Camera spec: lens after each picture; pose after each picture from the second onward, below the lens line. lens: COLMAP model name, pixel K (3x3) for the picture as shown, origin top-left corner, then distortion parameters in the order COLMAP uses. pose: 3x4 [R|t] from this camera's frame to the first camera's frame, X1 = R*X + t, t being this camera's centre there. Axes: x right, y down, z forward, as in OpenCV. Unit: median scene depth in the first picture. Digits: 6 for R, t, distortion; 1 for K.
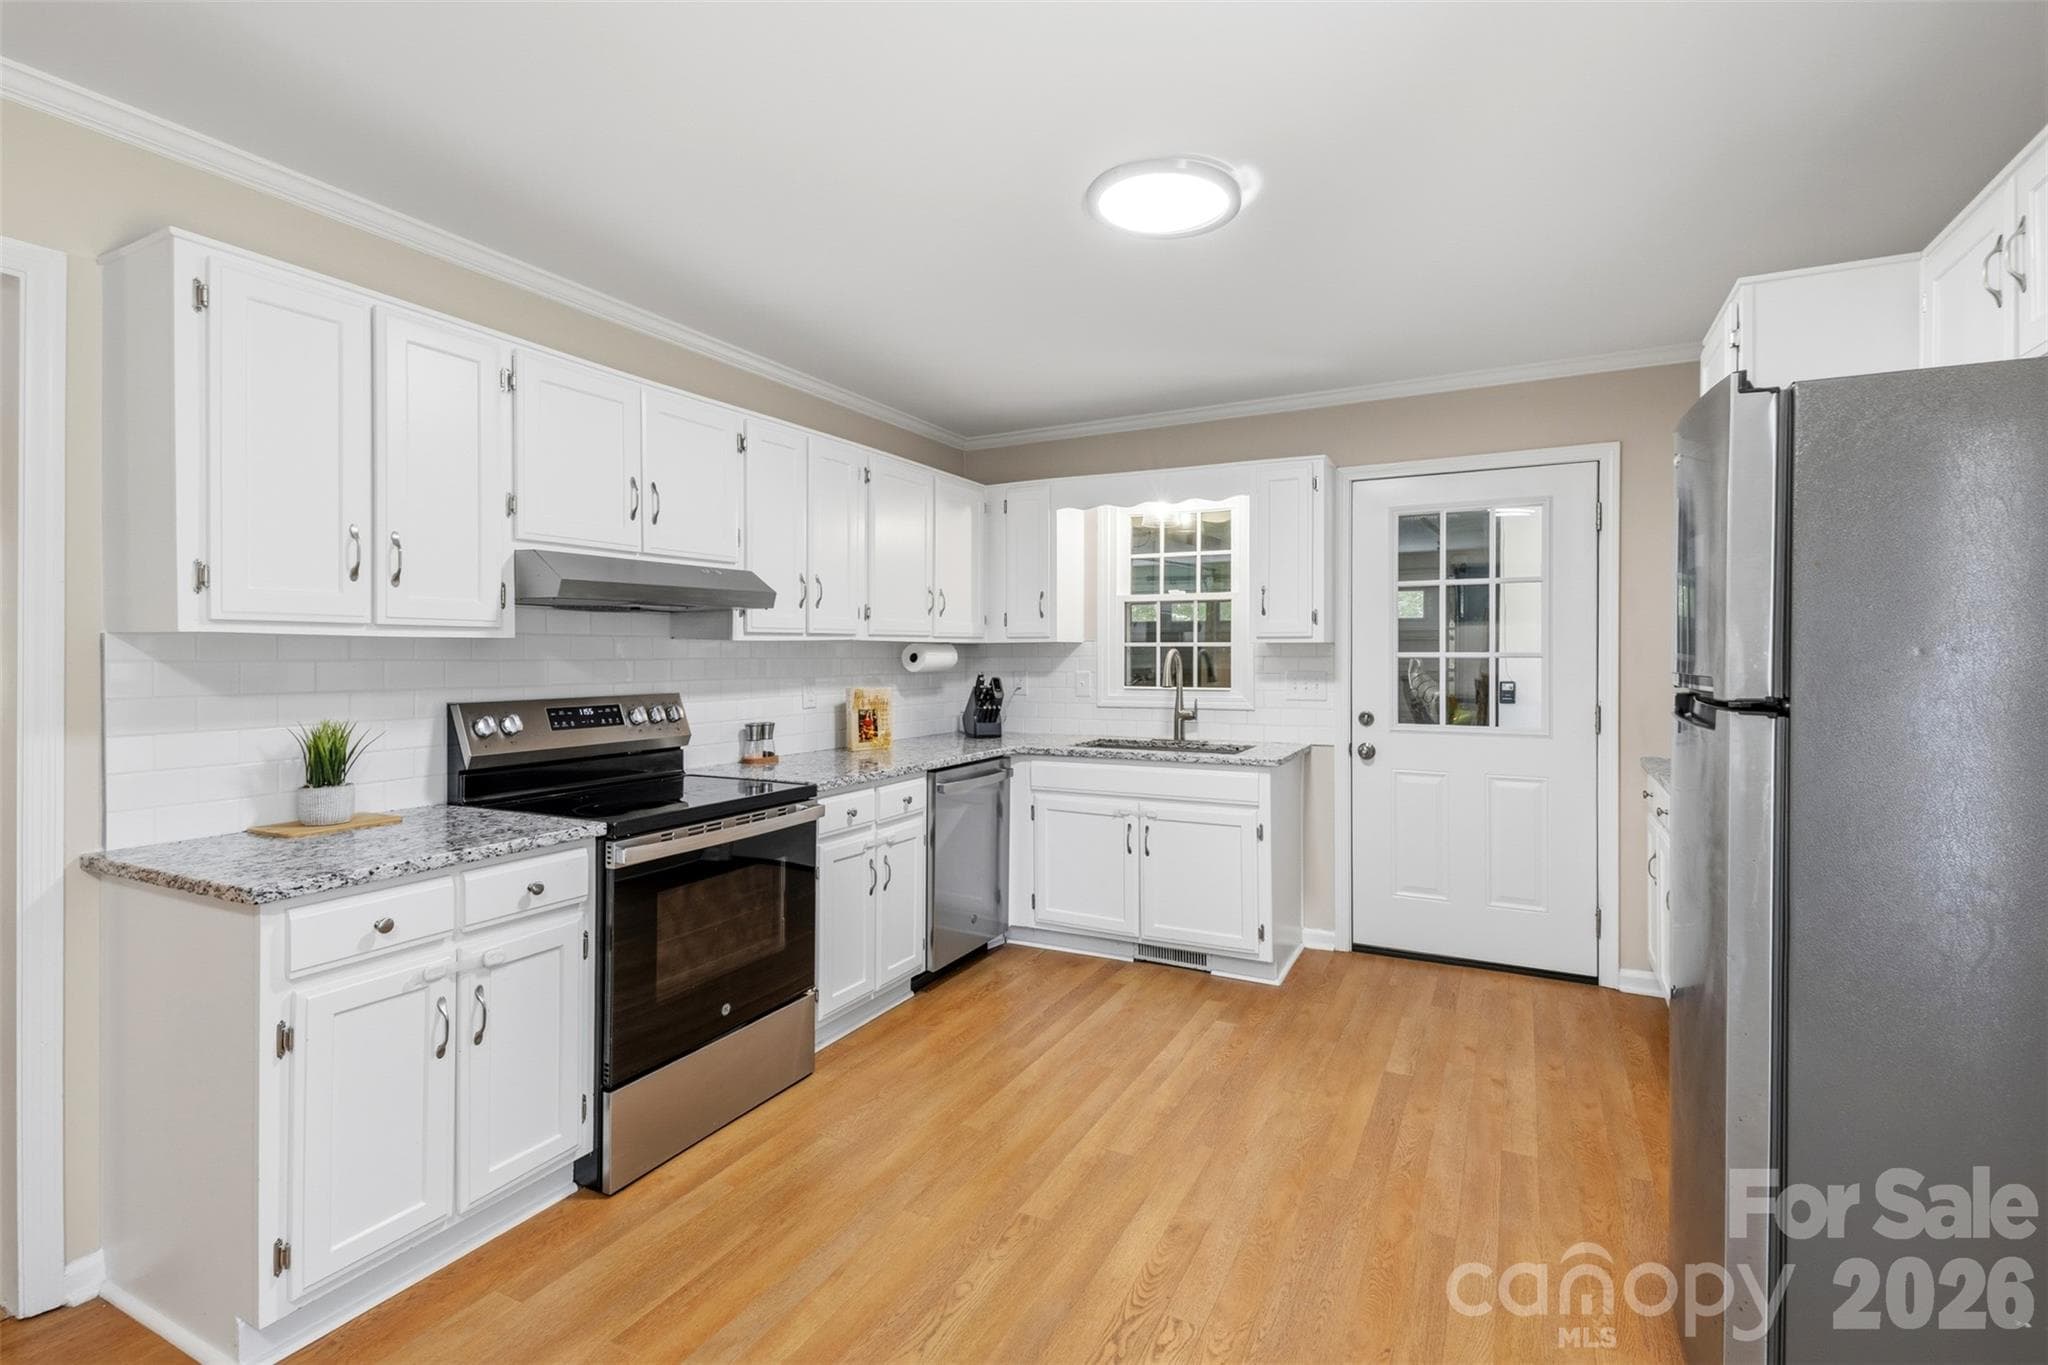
lens RADIAL K [[946.2, 0, 1020.7], [0, 946.2, 644.6], [0, 0, 1]] dist [0.022861, -0.000117]
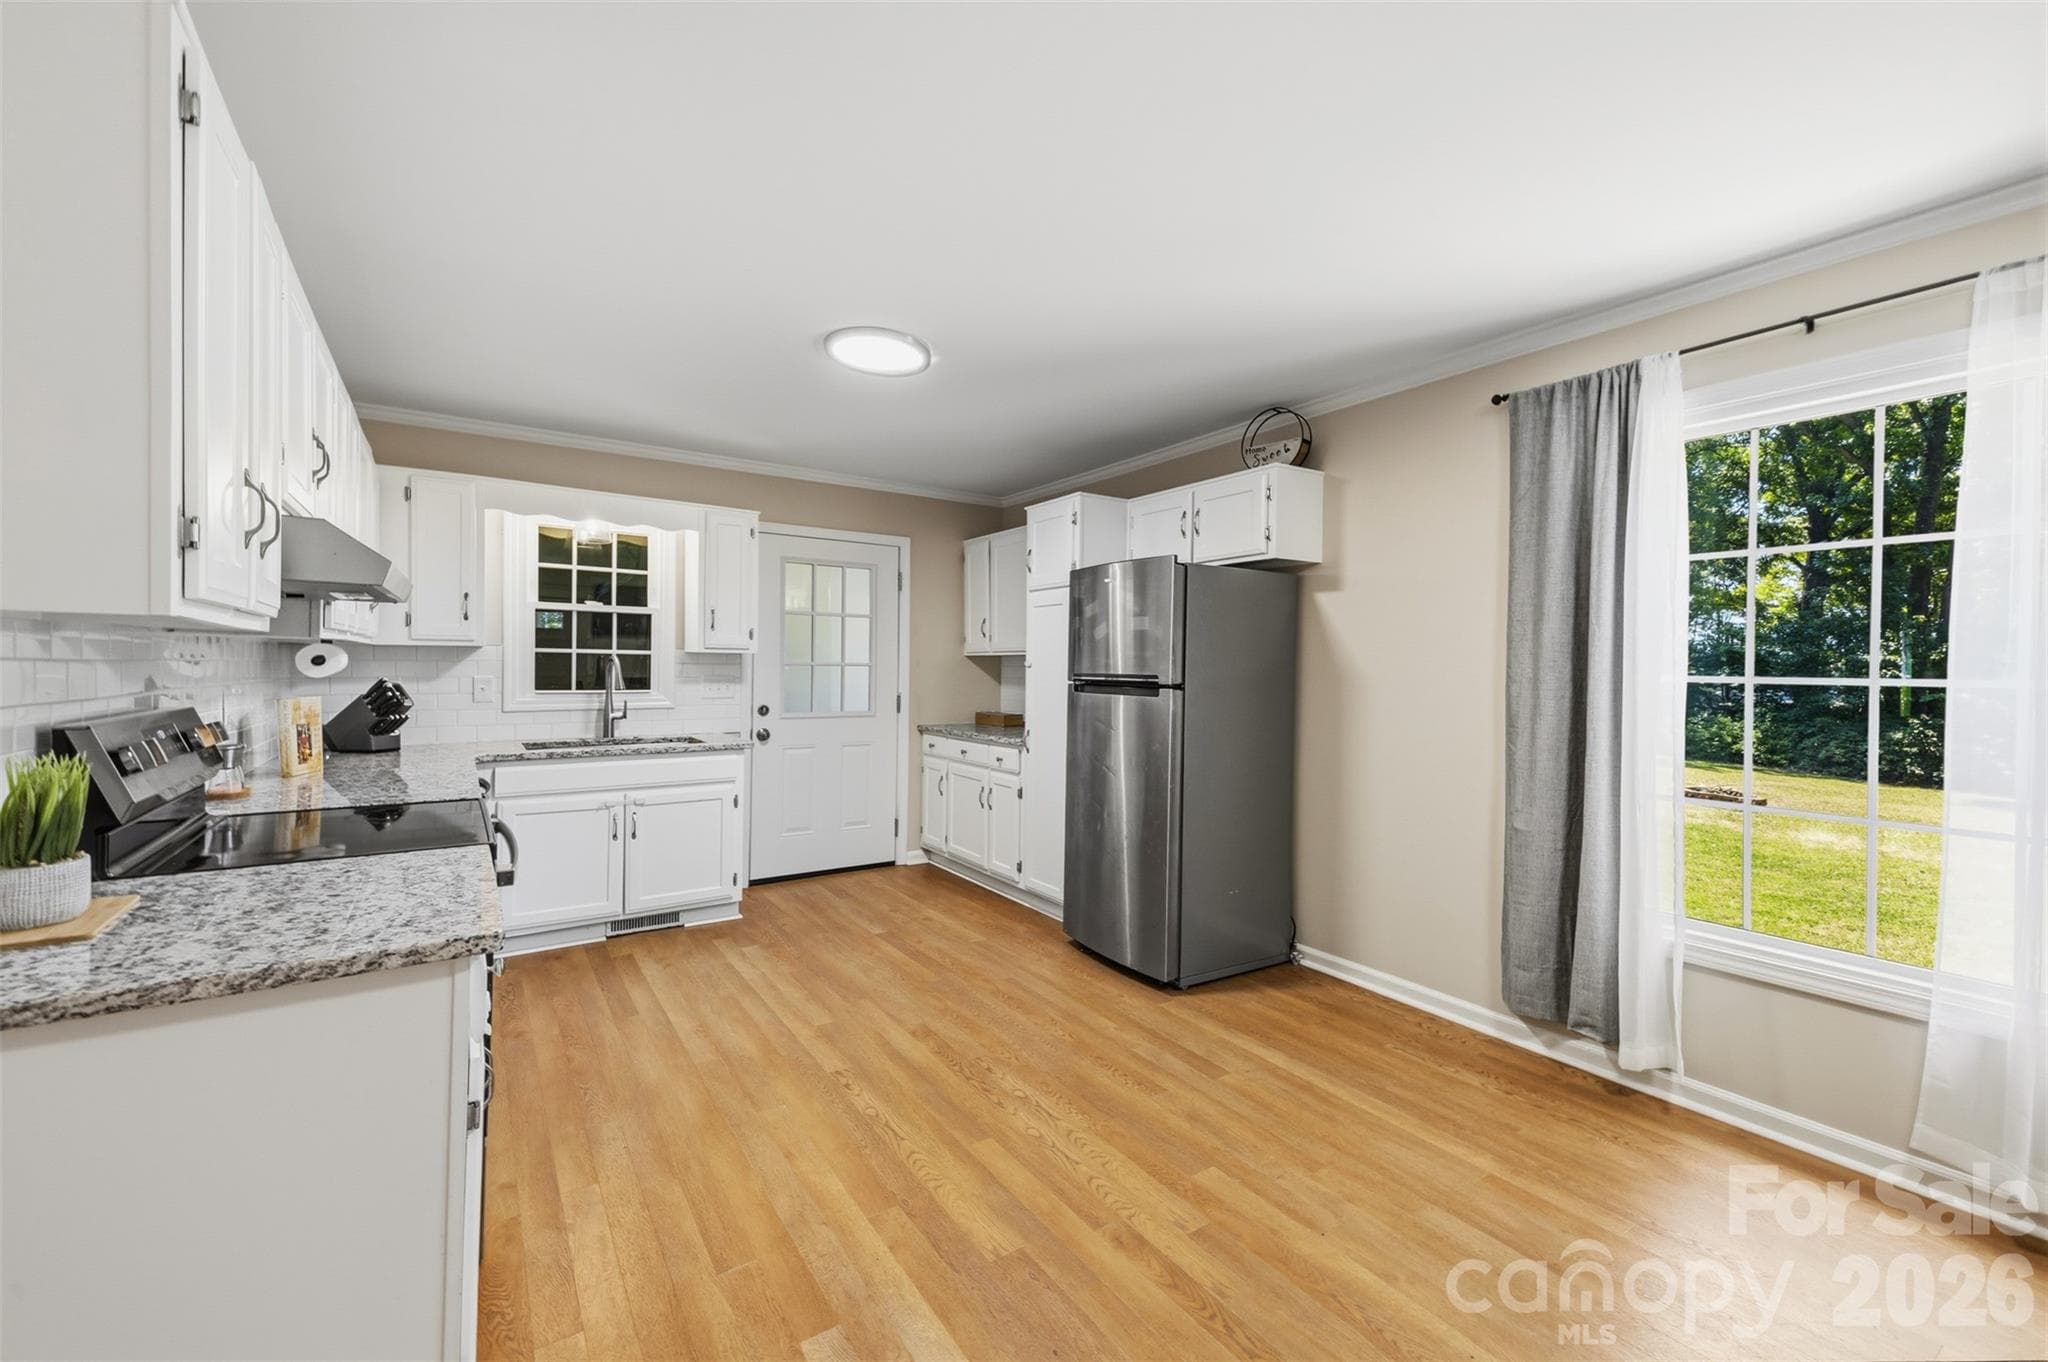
lens RADIAL K [[855.0, 0, 1027.8], [0, 855.0, 670.2], [0, 0, 1]] dist [0.018704, 0.000029]
pose [[0.468537, 0.002219, 0.883441, -0.553178], [-0.019833, 0.999771, 0.008007, 0.004394], [-0.883221, -0.021273, 0.468474, 0.110725]]
